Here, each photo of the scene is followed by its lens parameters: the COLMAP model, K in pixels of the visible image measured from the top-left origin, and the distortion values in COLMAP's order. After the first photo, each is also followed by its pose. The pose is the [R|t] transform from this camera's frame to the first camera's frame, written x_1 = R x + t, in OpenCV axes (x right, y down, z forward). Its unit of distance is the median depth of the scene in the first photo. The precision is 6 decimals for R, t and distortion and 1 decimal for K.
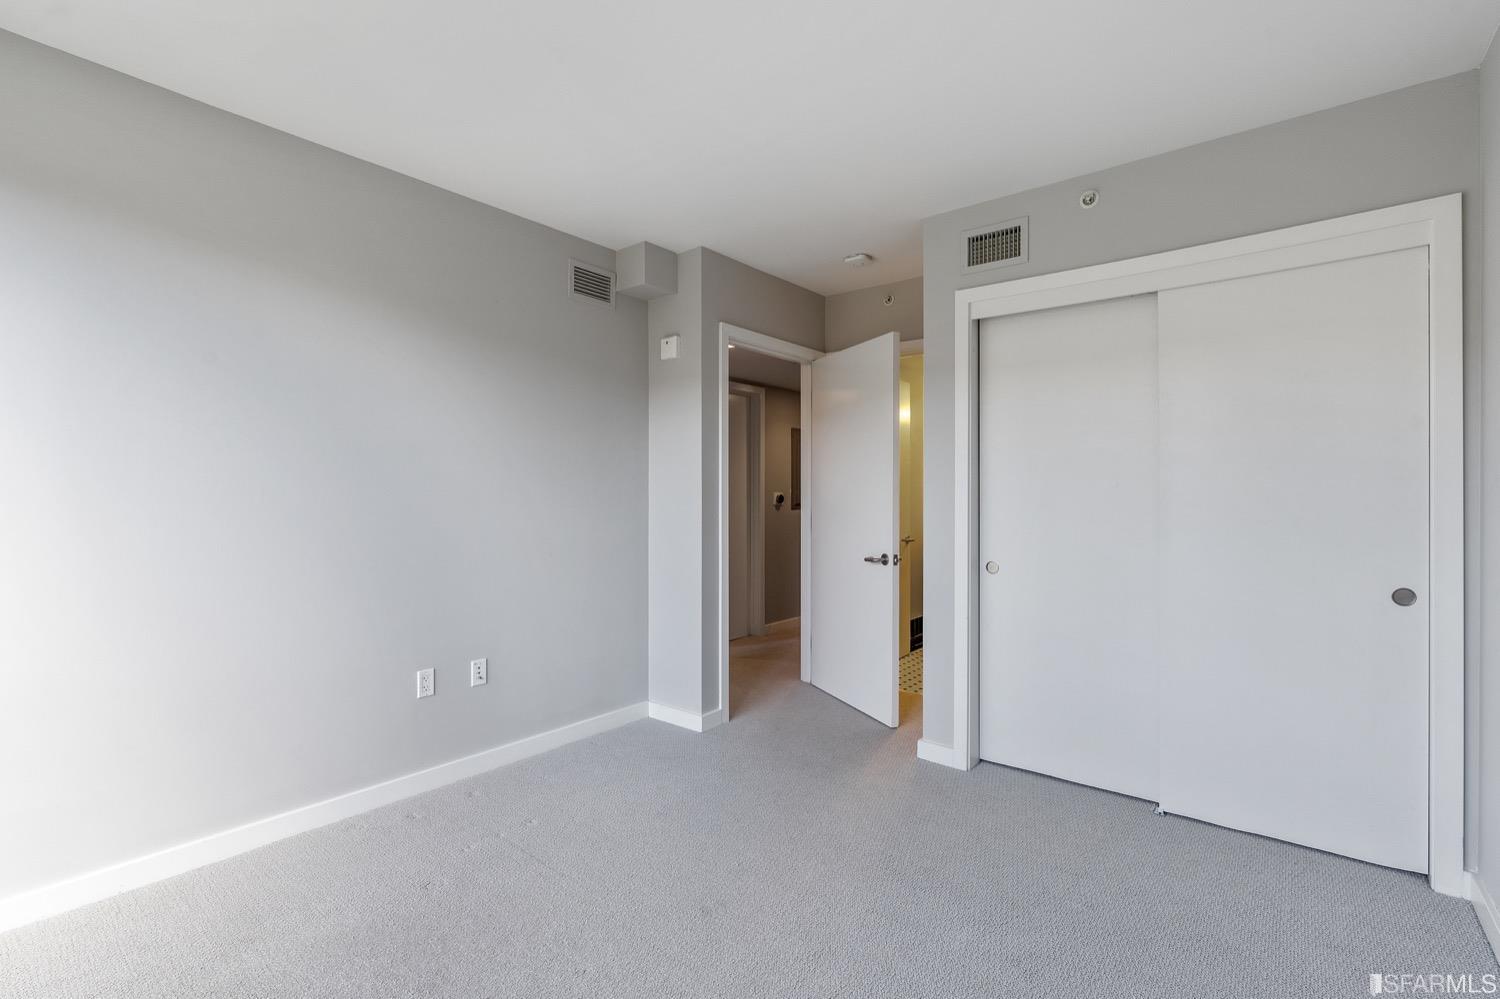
lens RADIAL K [[679.1, 0, 753.5], [0, 679.1, 495.6], [0, 0, 1]] dist [-0.000207, 0.000822]
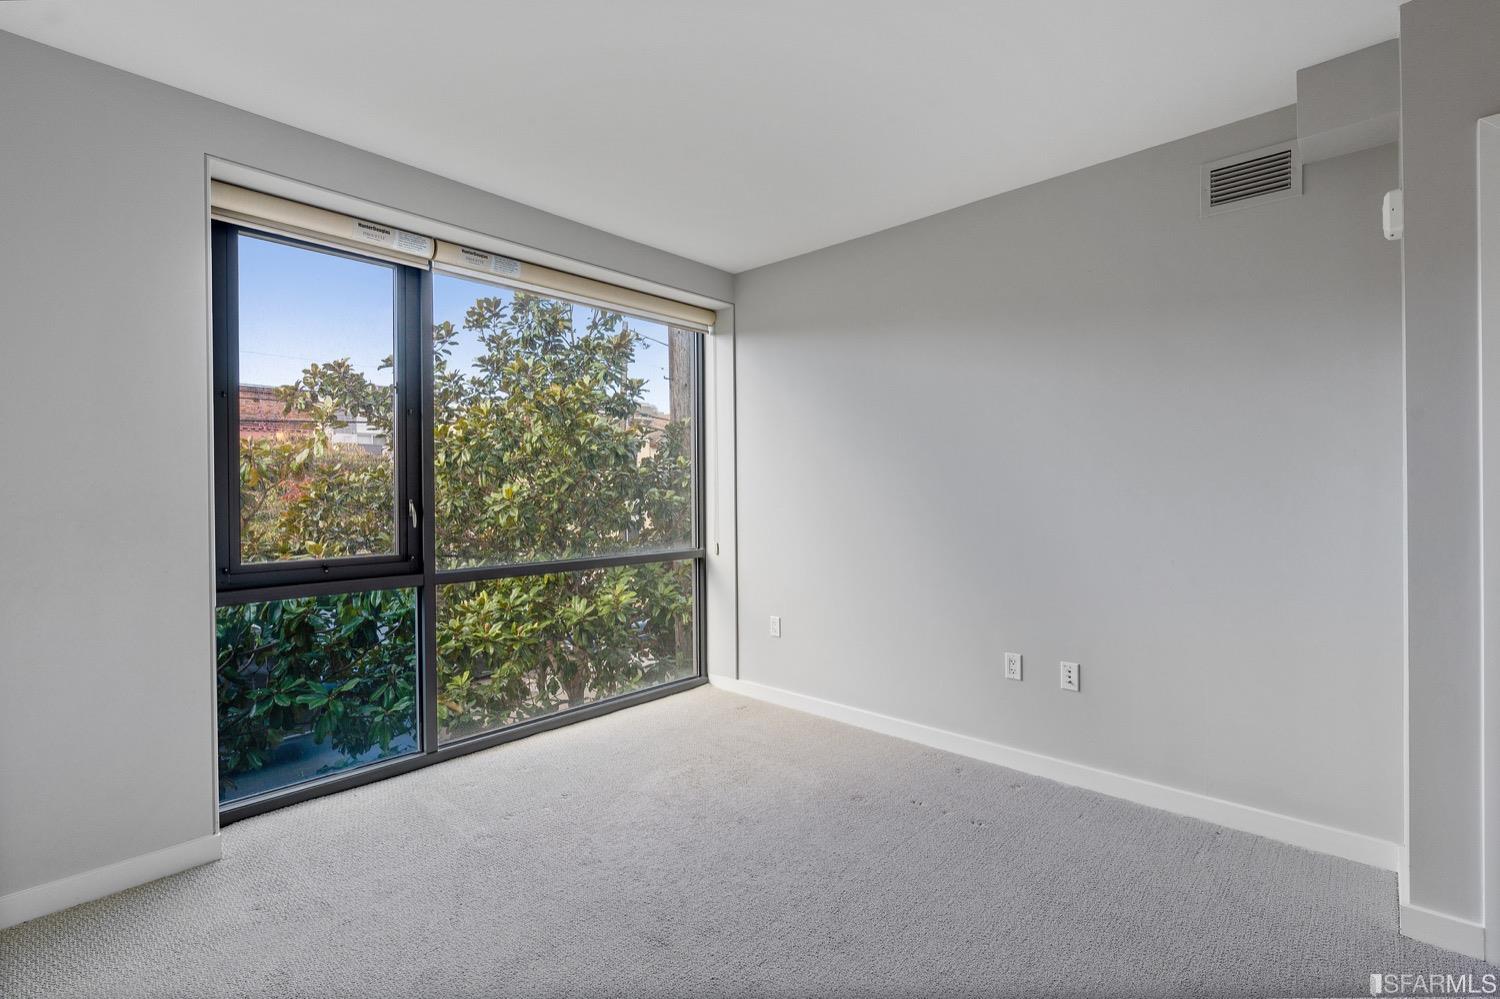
lens RADIAL K [[679.1, 0, 756.4], [0, 679.1, 498.4], [0, 0, 1]] dist [-0.000207, 0.000822]
pose [[-0.076728, 0.004053, -0.997044, 0.568490], [0.012731, 0.999914, 0.003085, 0.004992], [0.996971, -0.012457, -0.076773, 0.641885]]
